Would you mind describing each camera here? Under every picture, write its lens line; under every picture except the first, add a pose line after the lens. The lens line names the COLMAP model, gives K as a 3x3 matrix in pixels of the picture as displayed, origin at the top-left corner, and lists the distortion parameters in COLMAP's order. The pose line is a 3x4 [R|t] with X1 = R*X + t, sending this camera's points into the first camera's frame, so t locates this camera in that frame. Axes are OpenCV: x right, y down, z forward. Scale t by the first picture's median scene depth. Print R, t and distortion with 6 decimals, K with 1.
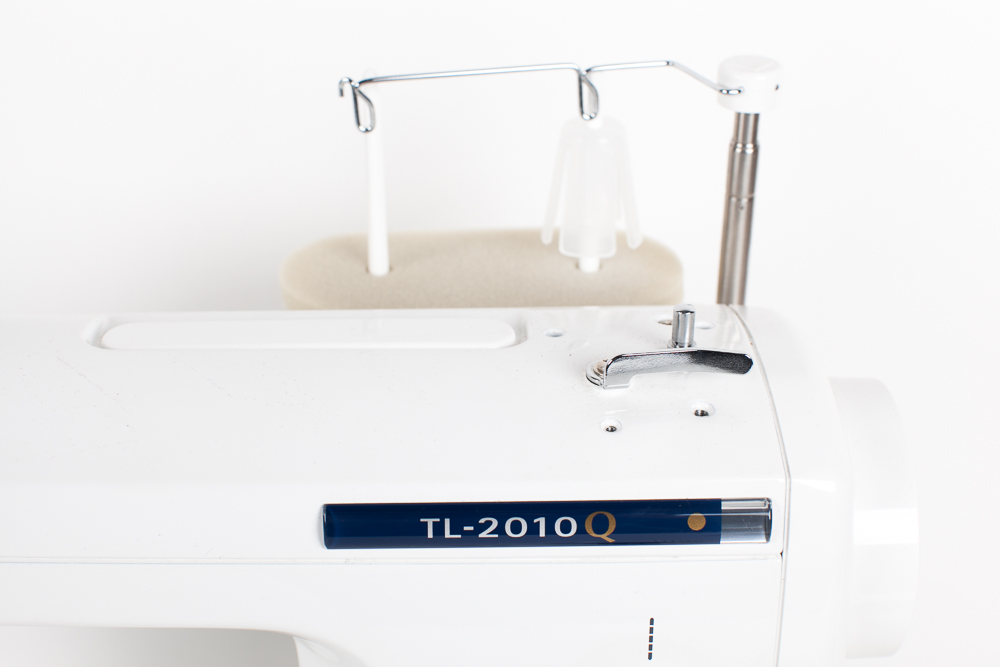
lens RADIAL K [[1518.8, 0, 509.6], [0, 1518.8, 331.2], [0, 0, 1]] dist [-0.020037, 0.000000]
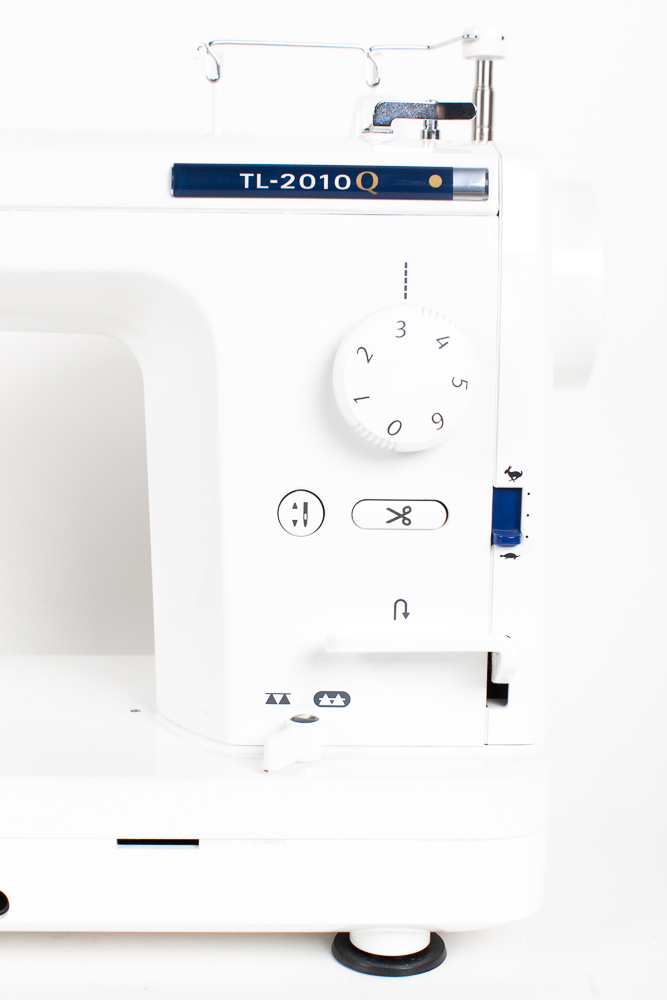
lens RADIAL K [[1518.8, 0, 326.9], [0, 1518.8, 501.2], [0, 0, 1]] dist [-0.020037, 0.000000]
pose [[0.999767, 0.009513, -0.019386, 0.052232], [-0.015524, 0.940644, -0.339040, 0.882145], [0.015010, 0.339261, 0.940572, -0.226845]]
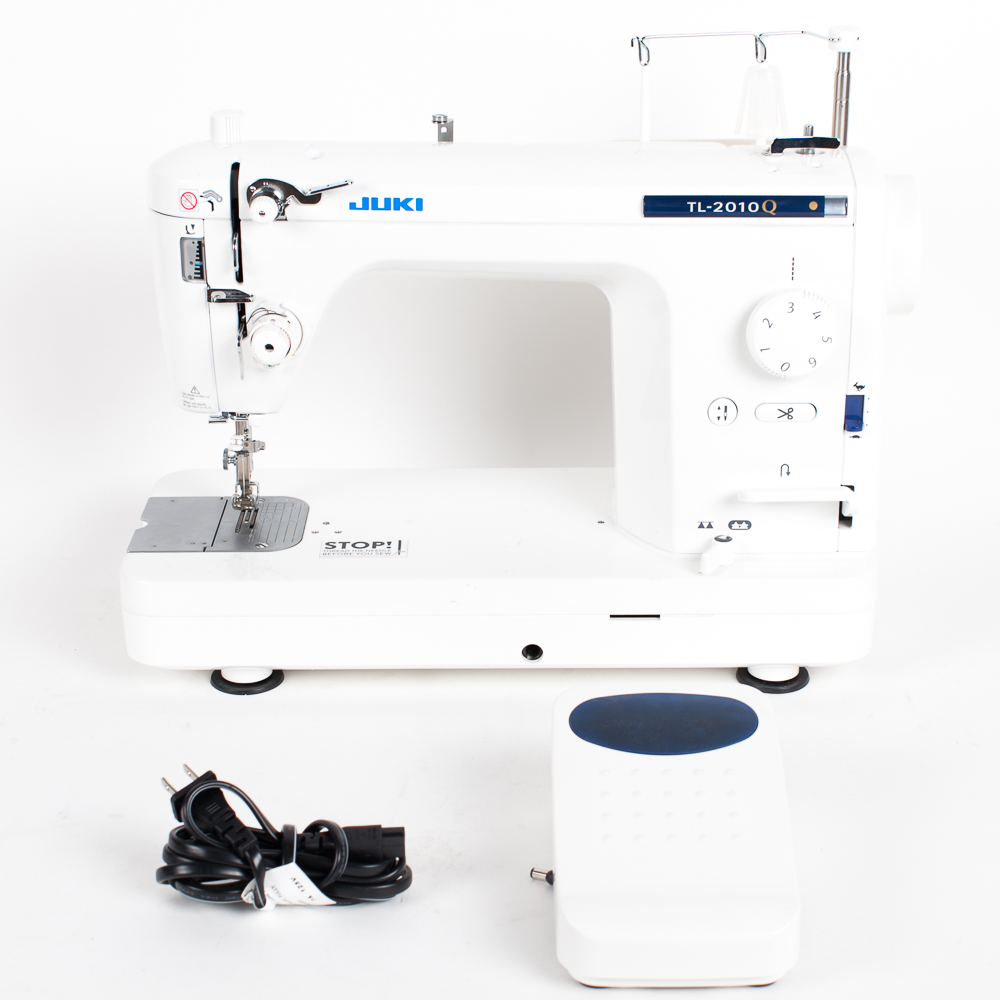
lens RADIAL K [[2156.4, 0, 535.8], [0, 2156.4, 498.4], [0, 0, 1]] dist [-0.026137, 0.000000]
pose [[0.999294, 0.007903, -0.036740, -0.158748], [-0.011923, 0.993805, -0.110496, 0.889489], [0.035639, 0.110856, 0.993197, -2.045104]]
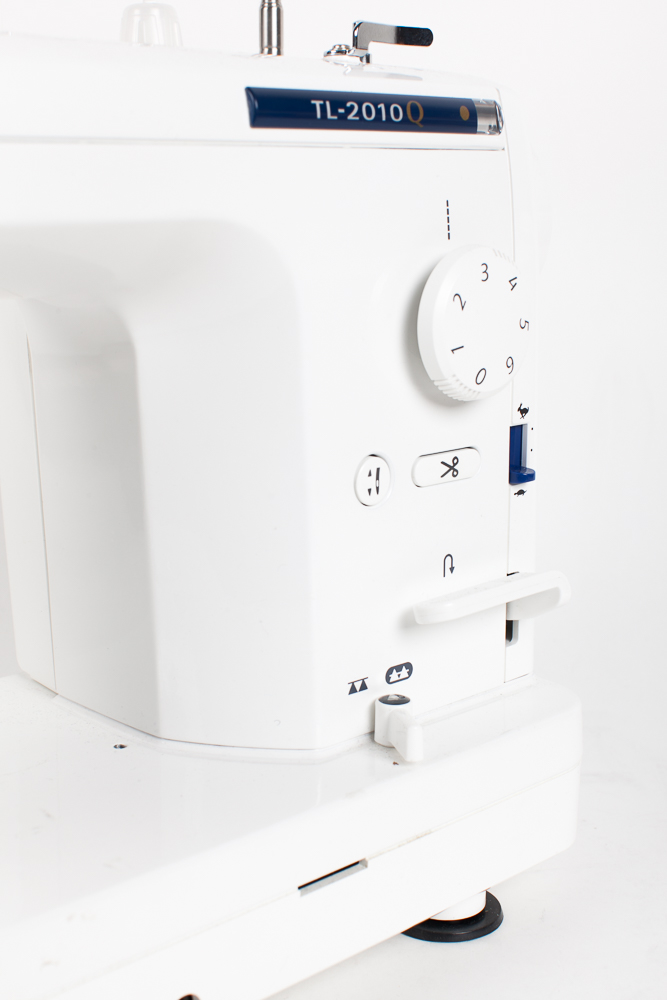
lens RADIAL K [[1518.8, 0, 331.8], [0, 1518.8, 501.9], [0, 0, 1]] dist [-0.020037, 0.000000]
pose [[0.750233, -0.143718, 0.645364, -0.874956], [0.319214, 0.933526, -0.163195, 0.624941], [-0.579010, 0.328444, 0.746239, 0.179923]]
